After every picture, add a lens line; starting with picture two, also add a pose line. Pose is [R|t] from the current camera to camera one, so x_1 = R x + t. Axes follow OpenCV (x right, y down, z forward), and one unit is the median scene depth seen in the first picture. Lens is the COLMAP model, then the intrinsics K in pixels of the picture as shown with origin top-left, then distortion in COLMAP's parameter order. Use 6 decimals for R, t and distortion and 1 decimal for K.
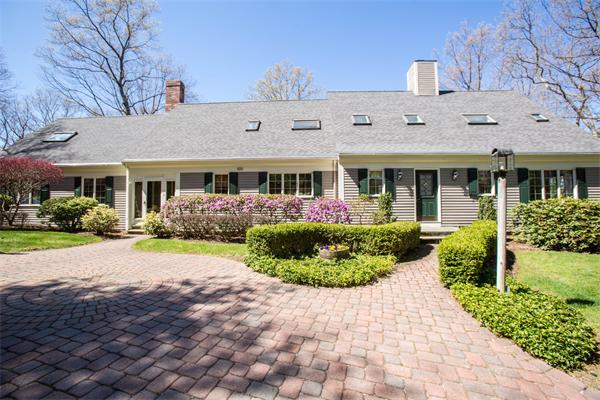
lens RADIAL K [[271.9, 0, 297.0], [0, 271.9, 198.3], [0, 0, 1]] dist [-0.075192, 0.029961]
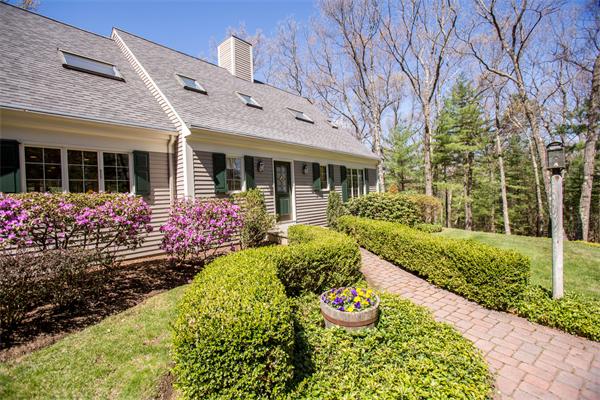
lens RADIAL K [[271.9, 0, 297.0], [0, 271.9, 198.3], [0, 0, 1]] dist [-0.075192, 0.029961]
pose [[0.614812, -0.032525, 0.788003, -0.166211], [0.018288, 0.999469, 0.026985, -0.010411], [-0.788462, -0.002180, 0.615080, 0.405609]]
